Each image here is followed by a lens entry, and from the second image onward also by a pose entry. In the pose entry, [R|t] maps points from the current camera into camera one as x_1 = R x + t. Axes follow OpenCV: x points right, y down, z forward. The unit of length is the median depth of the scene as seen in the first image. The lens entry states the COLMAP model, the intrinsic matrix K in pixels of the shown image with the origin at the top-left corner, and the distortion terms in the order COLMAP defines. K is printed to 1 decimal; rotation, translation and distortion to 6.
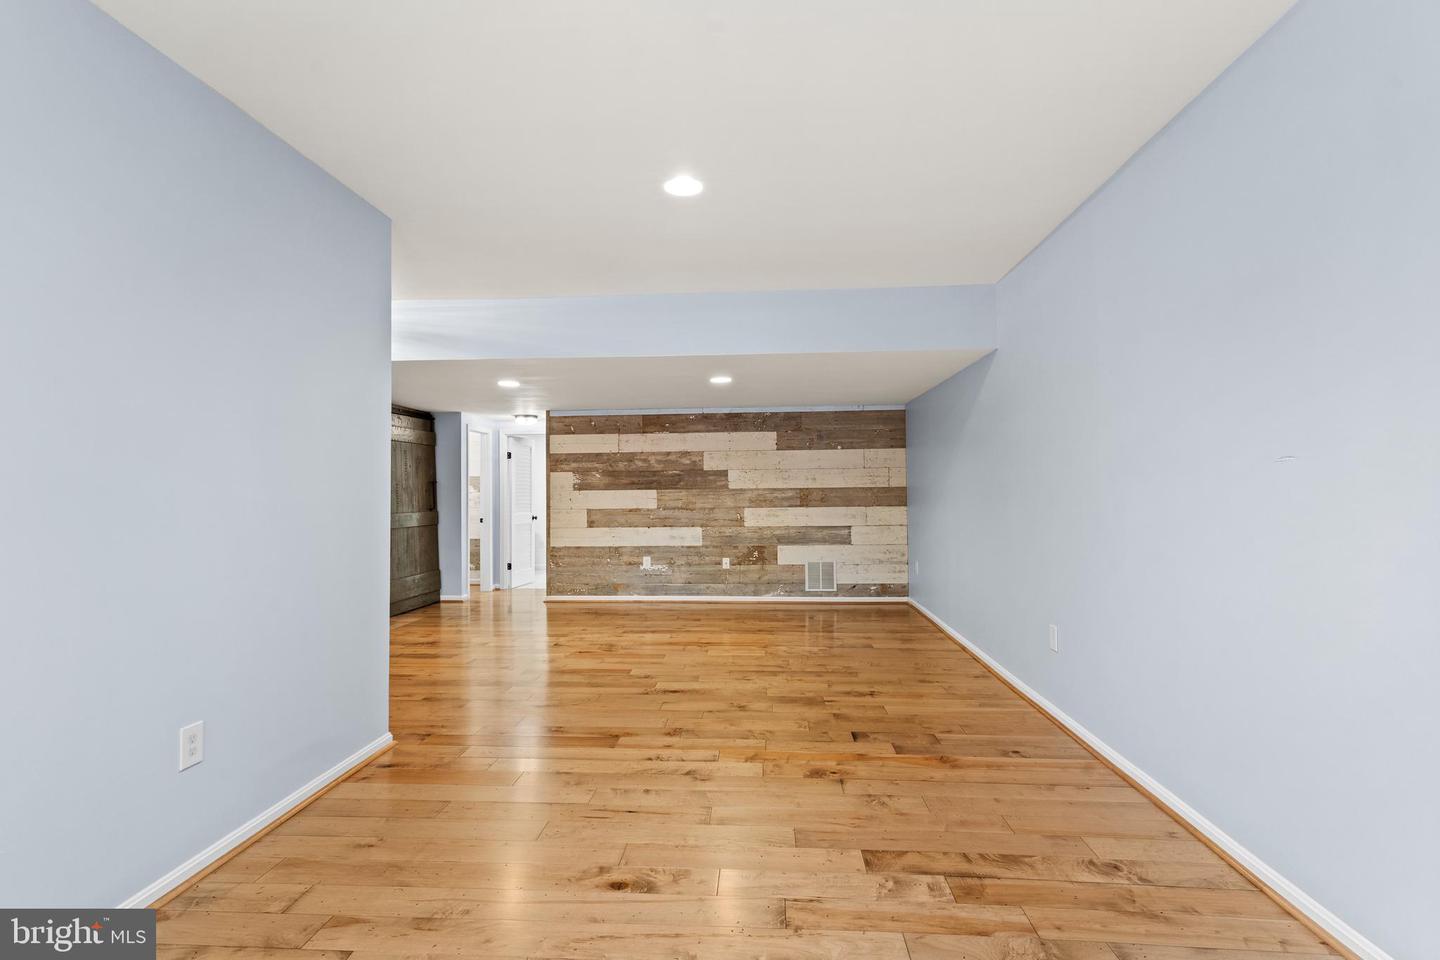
lens RADIAL K [[697.8, 0, 711.6], [0, 697.8, 469.2], [0, 0, 1]] dist [0.000971, 0.000591]
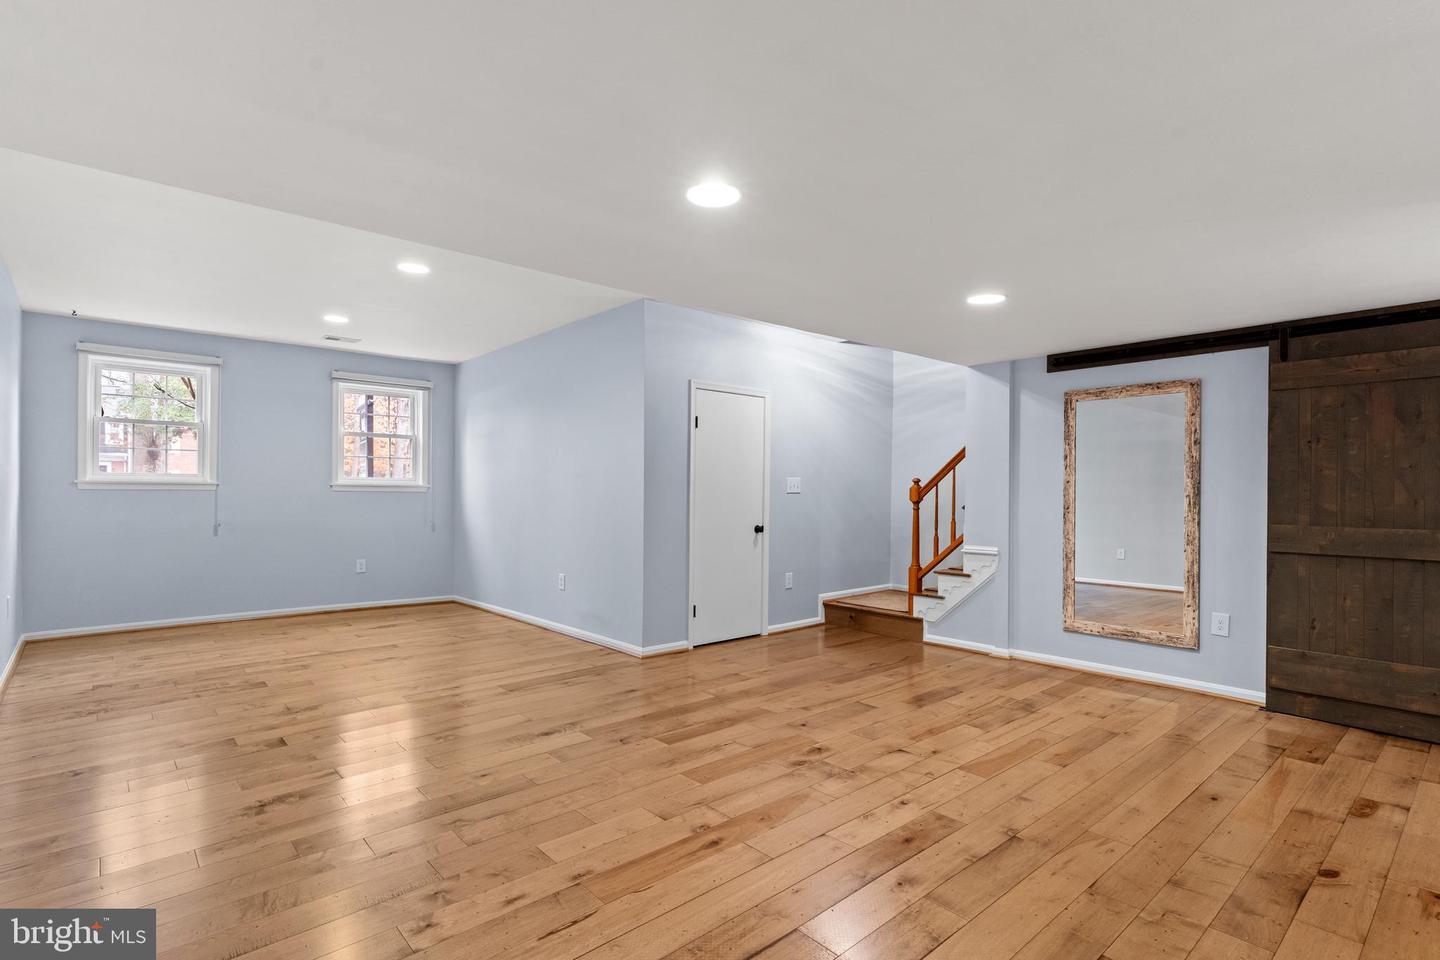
lens RADIAL K [[697.2, 0, 719.7], [0, 697.2, 485.6], [0, 0, 1]] dist [-0.000511, -0.000339]
pose [[-0.693625, 0.004762, -0.720320, 0.478210], [0.027399, 0.999429, -0.019776, 0.065459], [0.719815, -0.033453, -0.693360, 2.115189]]
